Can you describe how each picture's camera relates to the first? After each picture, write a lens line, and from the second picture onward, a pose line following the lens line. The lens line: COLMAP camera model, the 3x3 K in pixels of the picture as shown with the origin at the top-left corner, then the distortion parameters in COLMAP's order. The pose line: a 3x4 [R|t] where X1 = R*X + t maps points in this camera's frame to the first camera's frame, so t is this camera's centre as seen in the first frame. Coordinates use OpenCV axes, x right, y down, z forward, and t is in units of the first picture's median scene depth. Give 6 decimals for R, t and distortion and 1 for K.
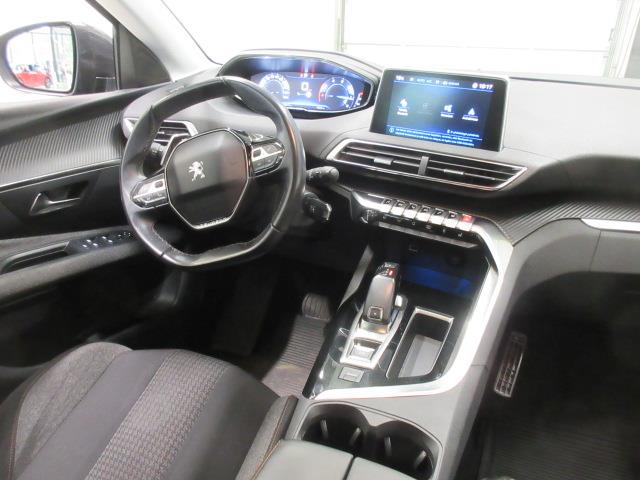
lens RADIAL K [[482.2, 0, 324.0], [0, 482.2, 243.0], [0, 0, 1]] dist [0.019782, -0.002652]
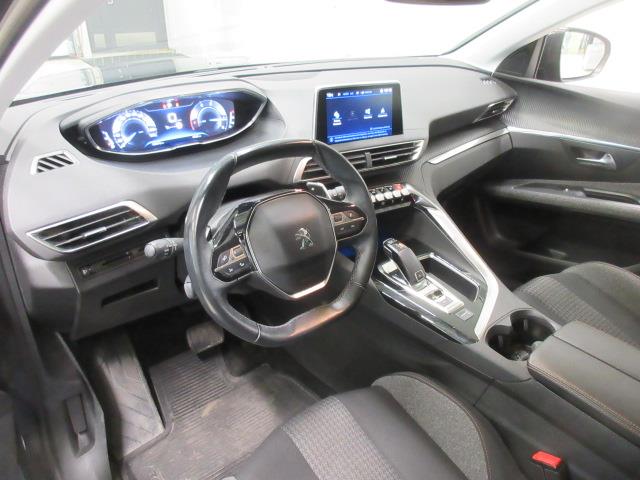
lens RADIAL K [[482.2, 0, 323.3], [0, 482.2, 243.4], [0, 0, 1]] dist [0.019782, -0.002652]
pose [[0.486575, -0.436535, 0.756758, -0.868583], [0.349160, 0.891195, 0.289584, -0.359738], [-0.800832, 0.123326, 0.586053, 0.372695]]
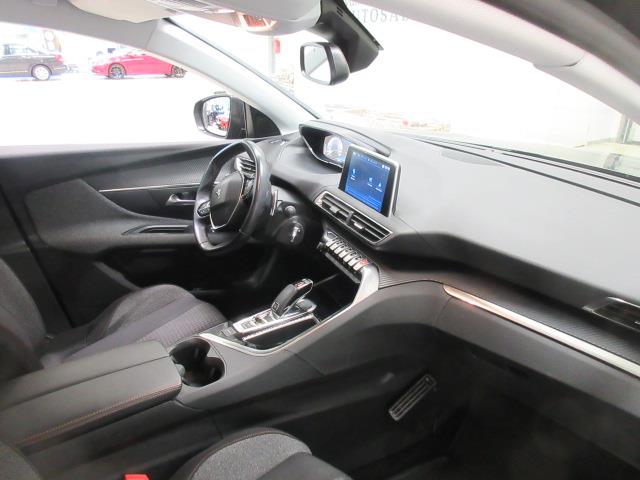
lens RADIAL K [[482.2, 0, 319.4], [0, 482.2, 243.7], [0, 0, 1]] dist [0.019782, -0.002652]
pose [[0.819146, 0.211851, -0.533028, 0.852310], [-0.243769, 0.969773, 0.010815, -0.080745], [0.519207, 0.121077, 0.846029, -0.184498]]
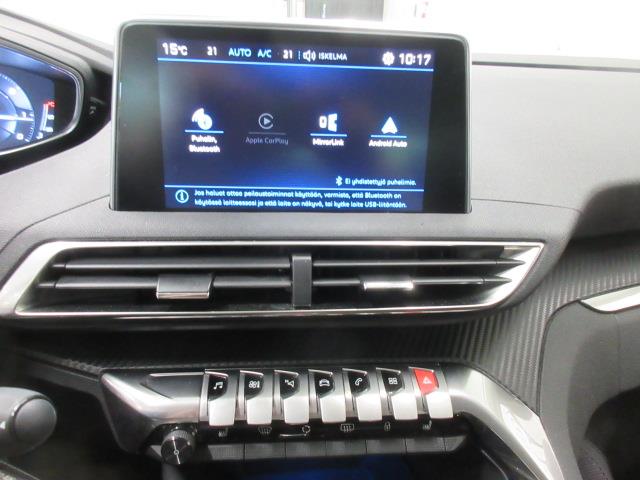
lens RADIAL K [[482.2, 0, 323.9], [0, 482.2, 242.0], [0, 0, 1]] dist [0.019782, -0.002652]
pose [[0.824609, -0.229650, 0.516992, 0.034062], [0.234811, 0.970396, 0.056528, -0.199403], [-0.514669, 0.074782, 0.854122, 0.650892]]
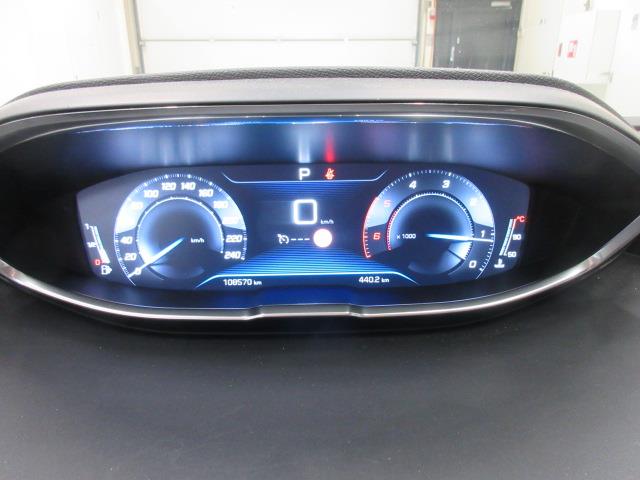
lens RADIAL K [[482.2, 0, 318.6], [0, 482.2, 246.6], [0, 0, 1]] dist [0.019782, -0.002652]
pose [[0.920128, -0.157566, 0.358520, -0.173405], [0.187996, 0.980823, -0.051421, -0.372232], [-0.343543, 0.114714, 0.932105, 0.956219]]
